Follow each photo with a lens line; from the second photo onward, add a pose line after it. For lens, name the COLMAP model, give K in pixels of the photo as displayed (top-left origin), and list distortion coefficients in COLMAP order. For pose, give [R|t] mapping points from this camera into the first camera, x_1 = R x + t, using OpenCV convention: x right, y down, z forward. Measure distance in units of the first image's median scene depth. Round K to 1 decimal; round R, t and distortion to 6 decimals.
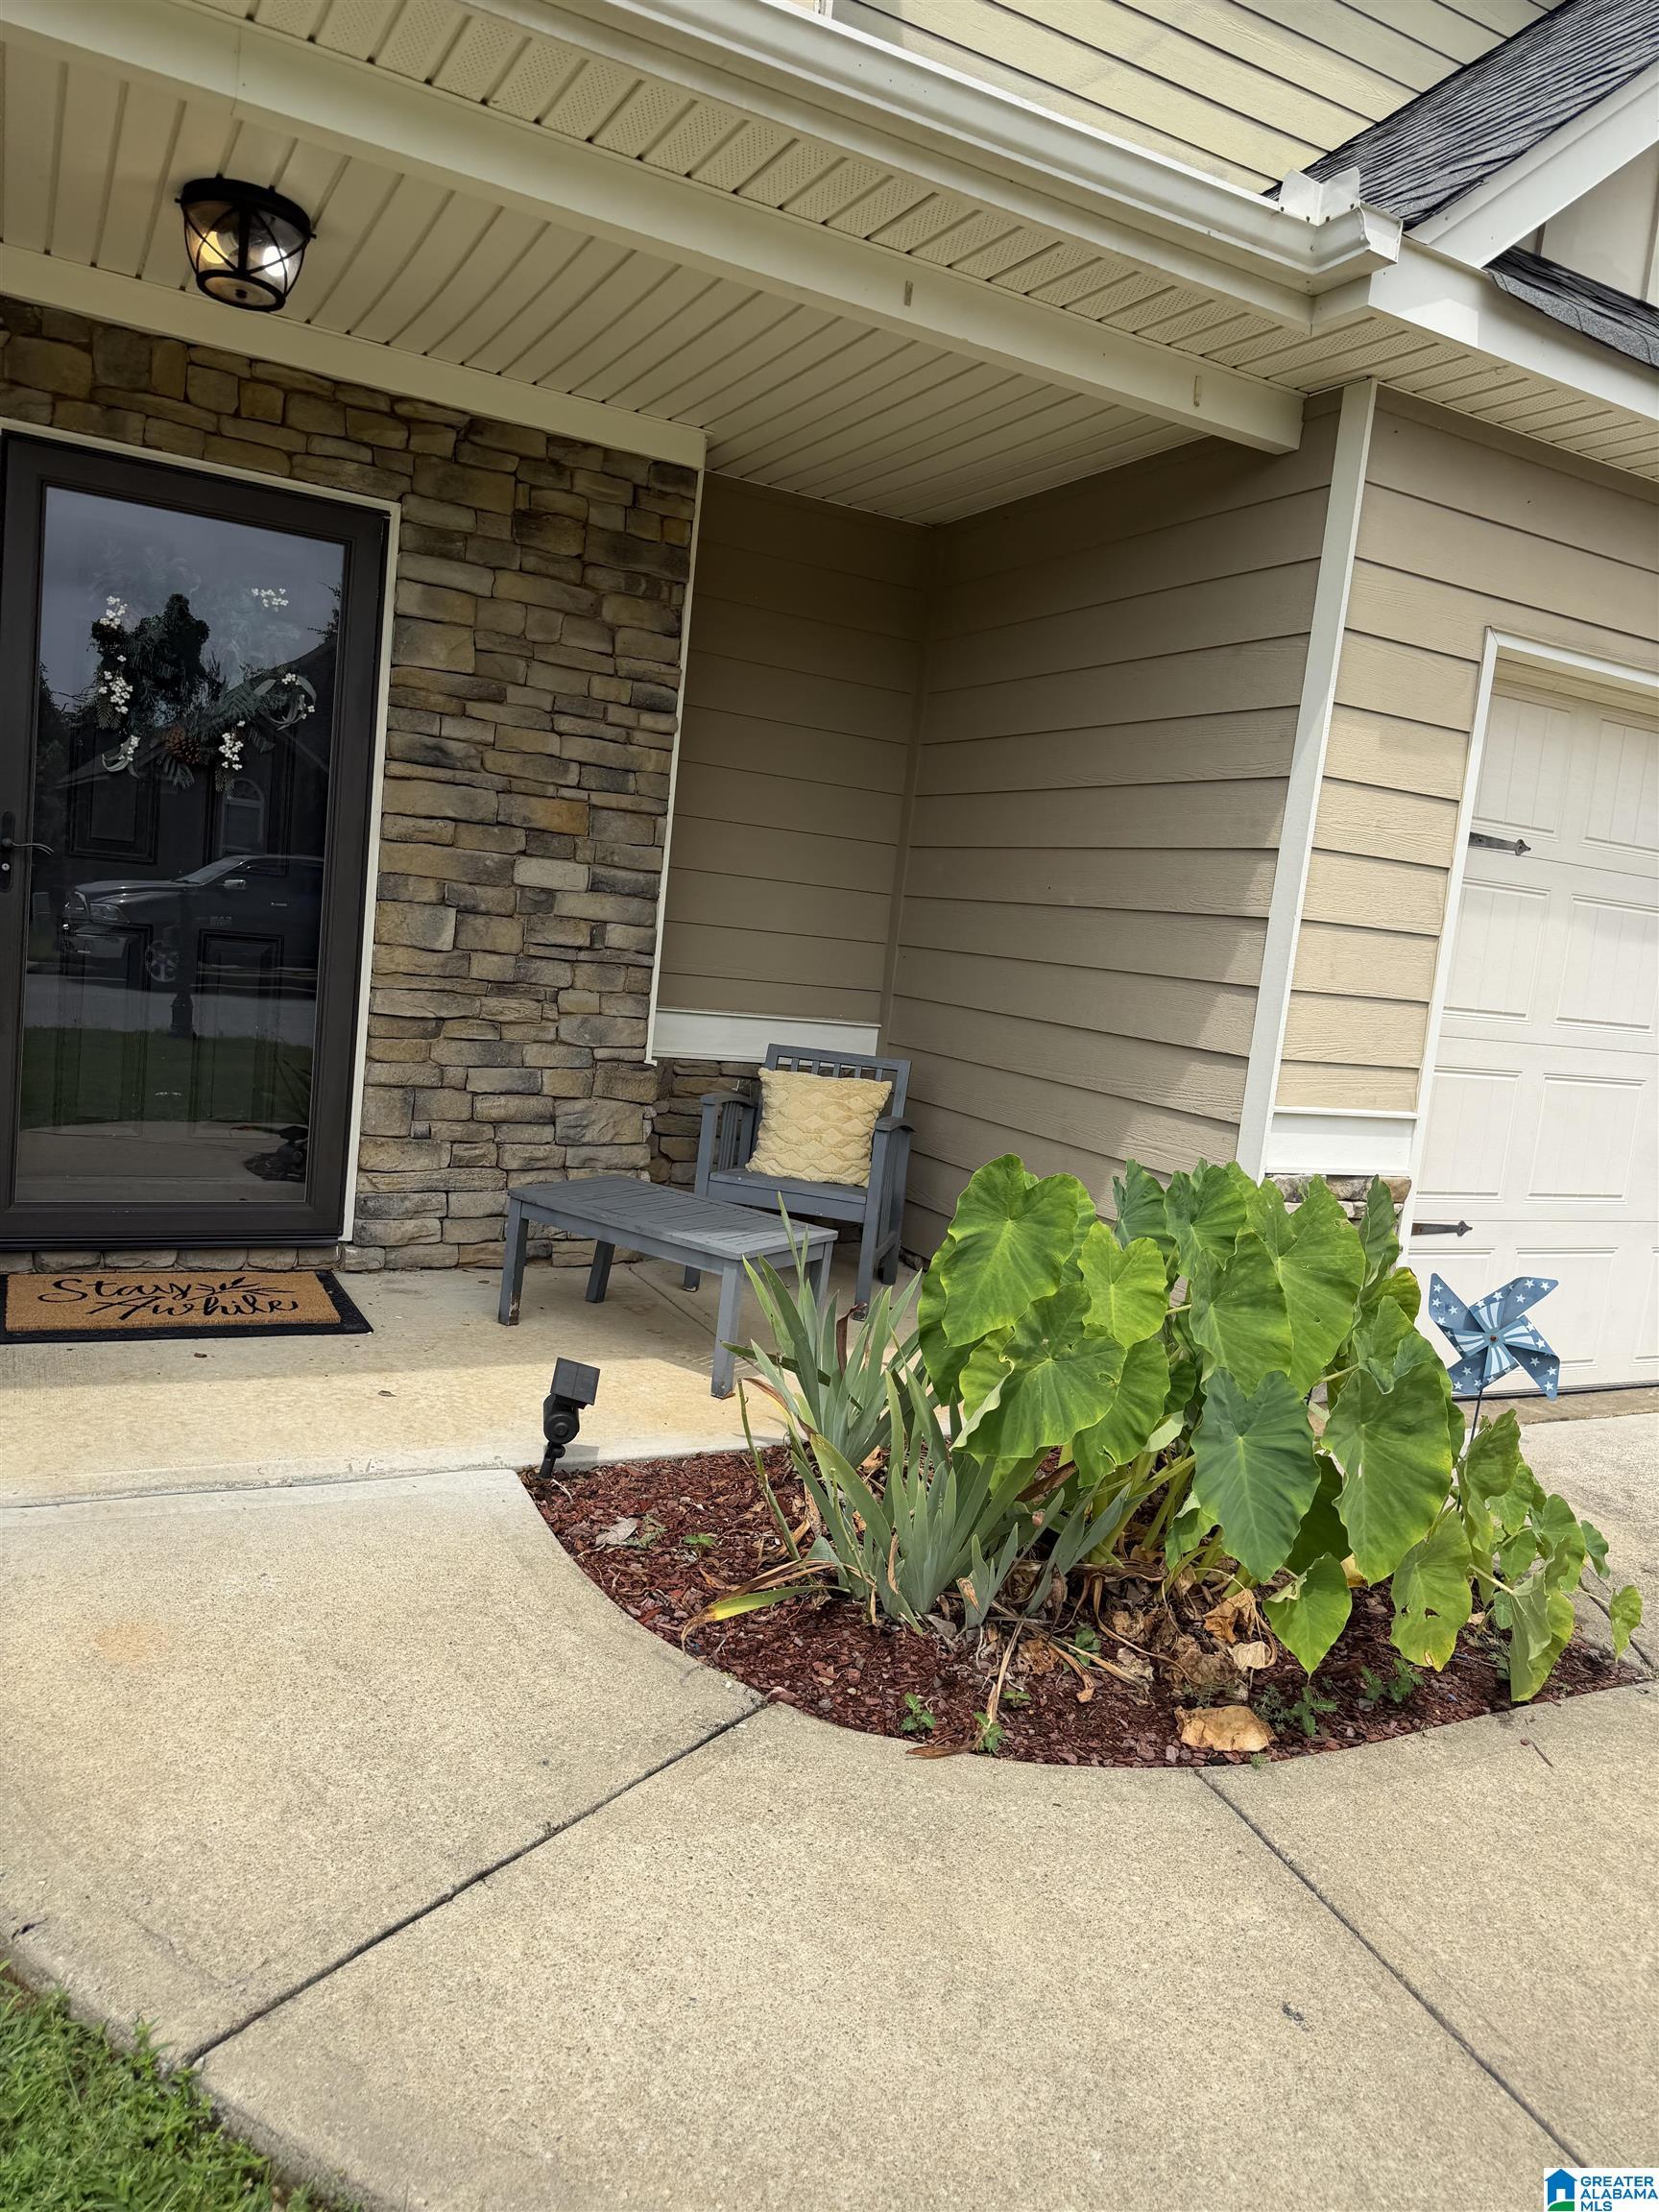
lens RADIAL K [[1550.3, 0, 830.4], [0, 1550.3, 1109.6], [0, 0, 1]] dist [-0.003984, -0.009044]
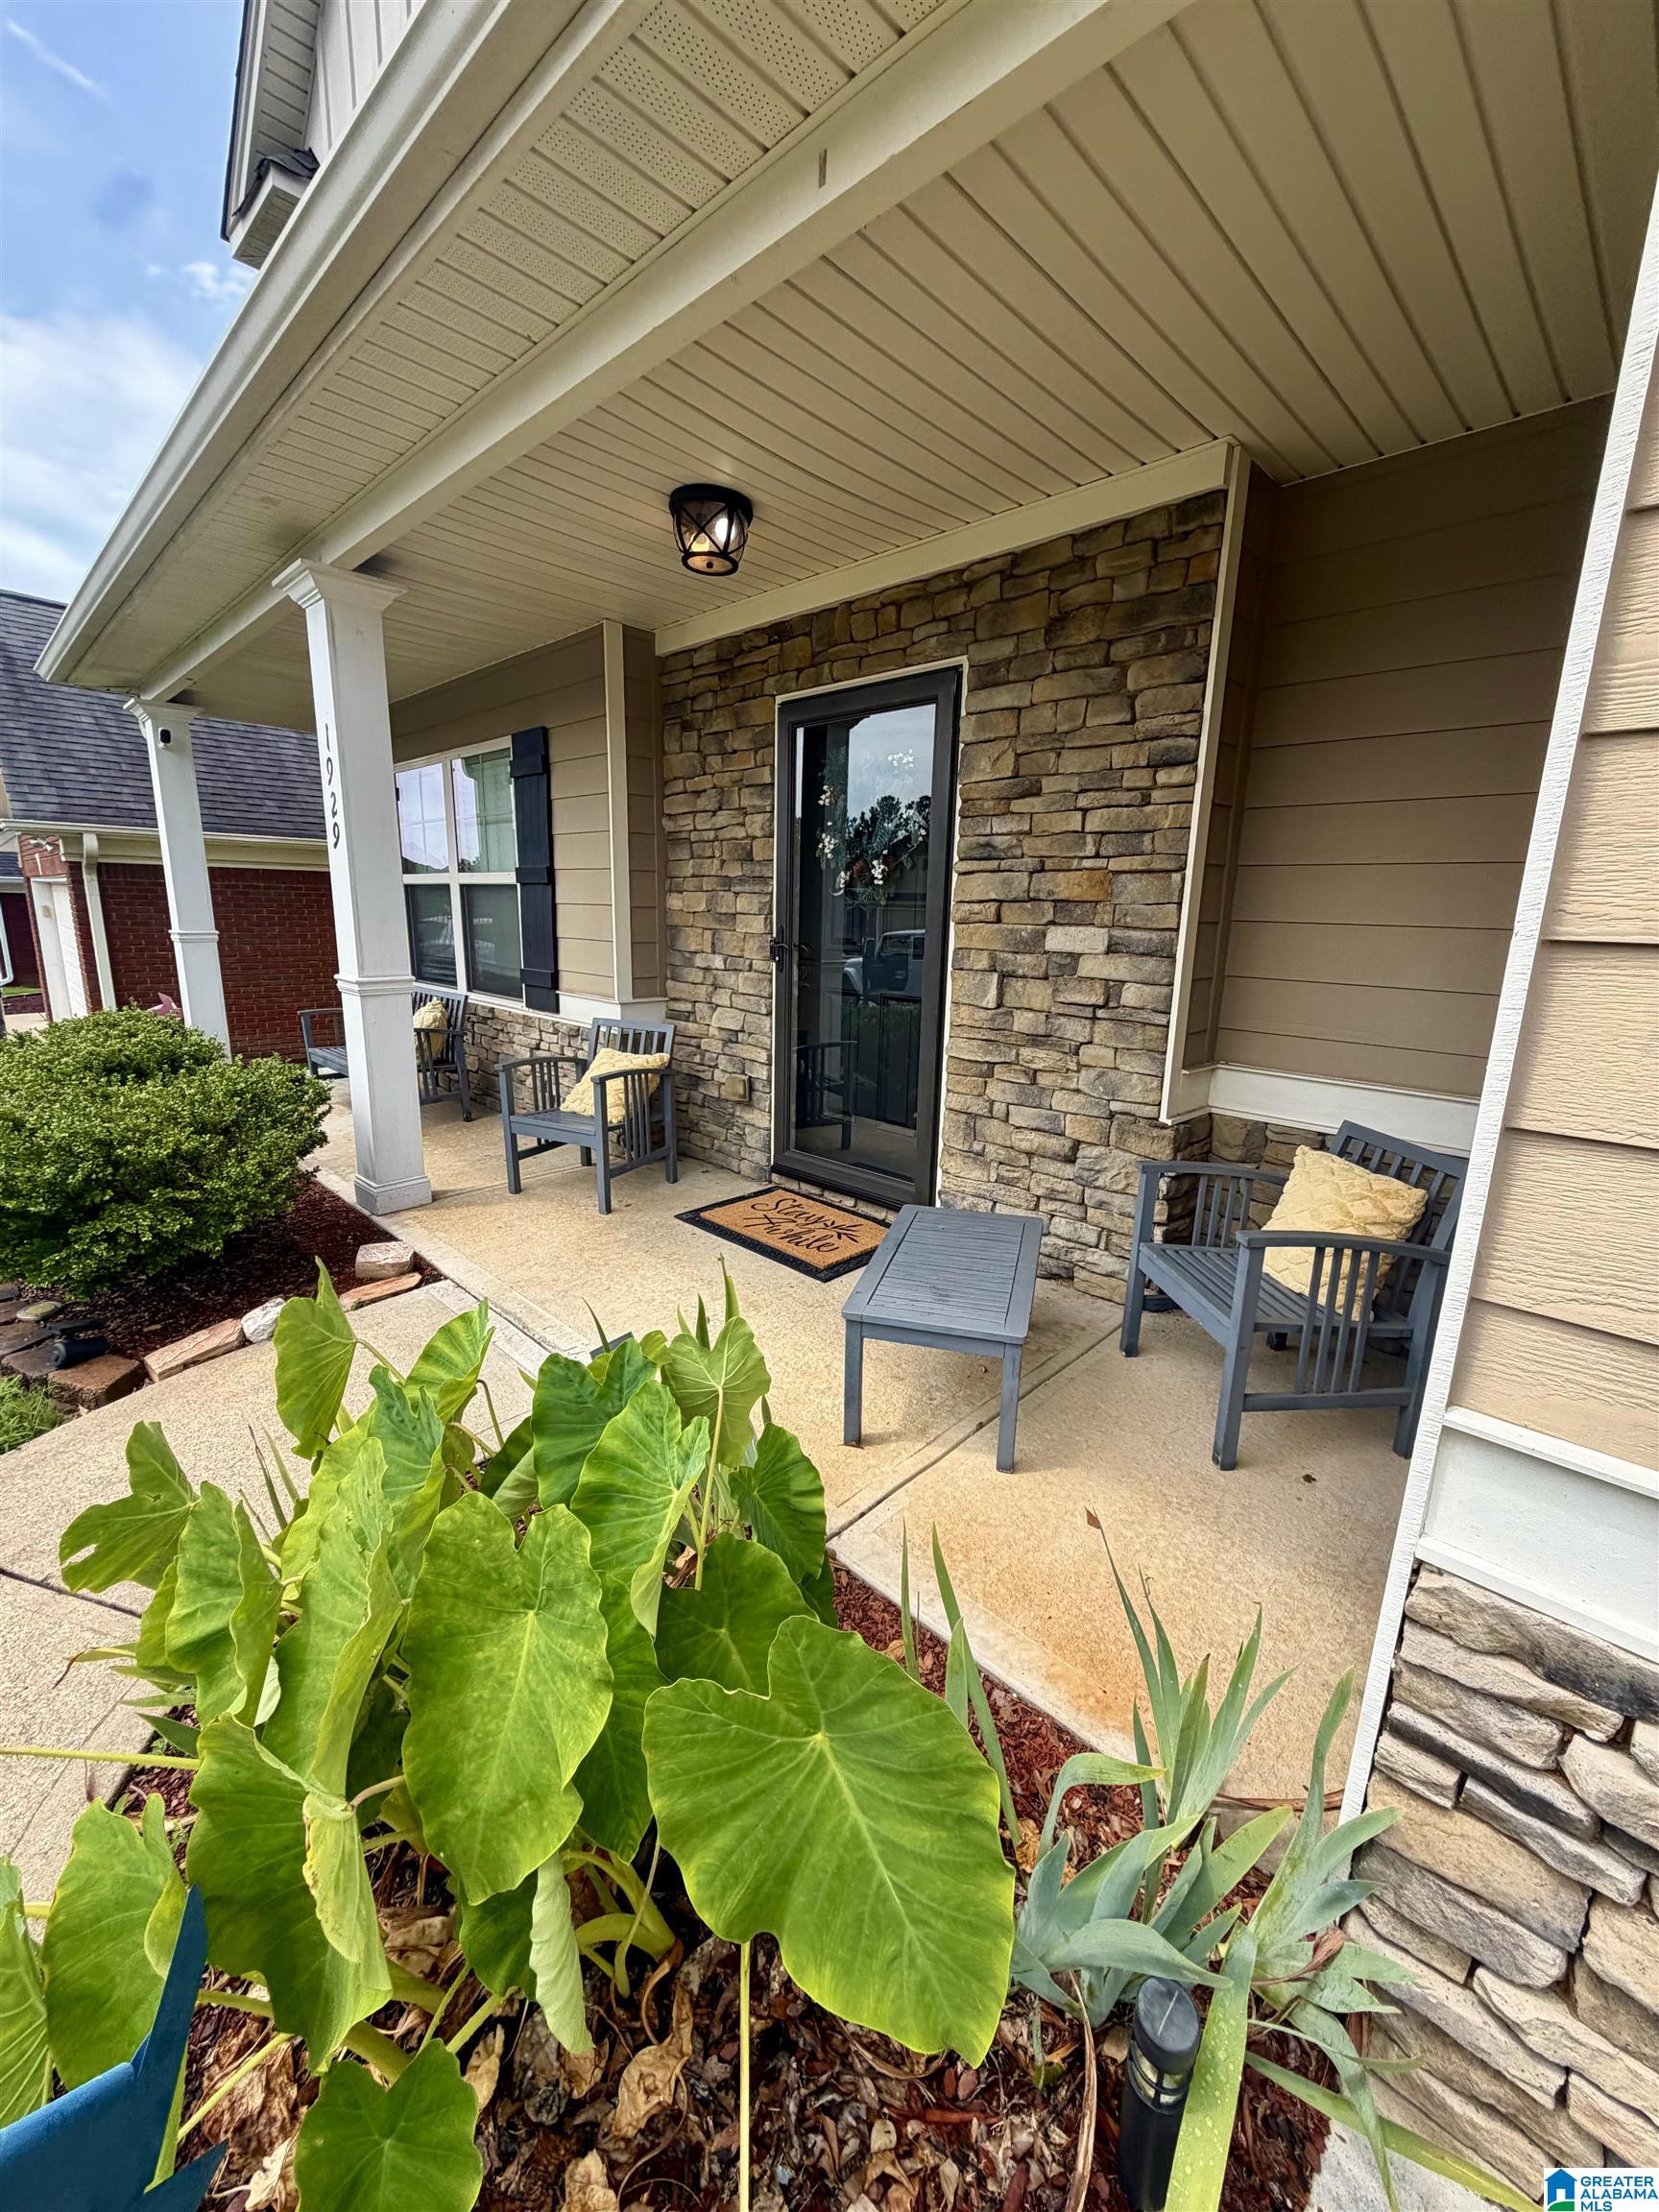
lens RADIAL K [[883.5, 0, 827.3], [0, 883.5, 1103.6], [0, 0, 1]] dist [-0.000655, 0.000298]
pose [[0.298836, 0.100767, -0.948969, 0.381654], [-0.113262, 0.991126, 0.069576, -0.059887], [0.947559, 0.086690, 0.307598, 0.651111]]
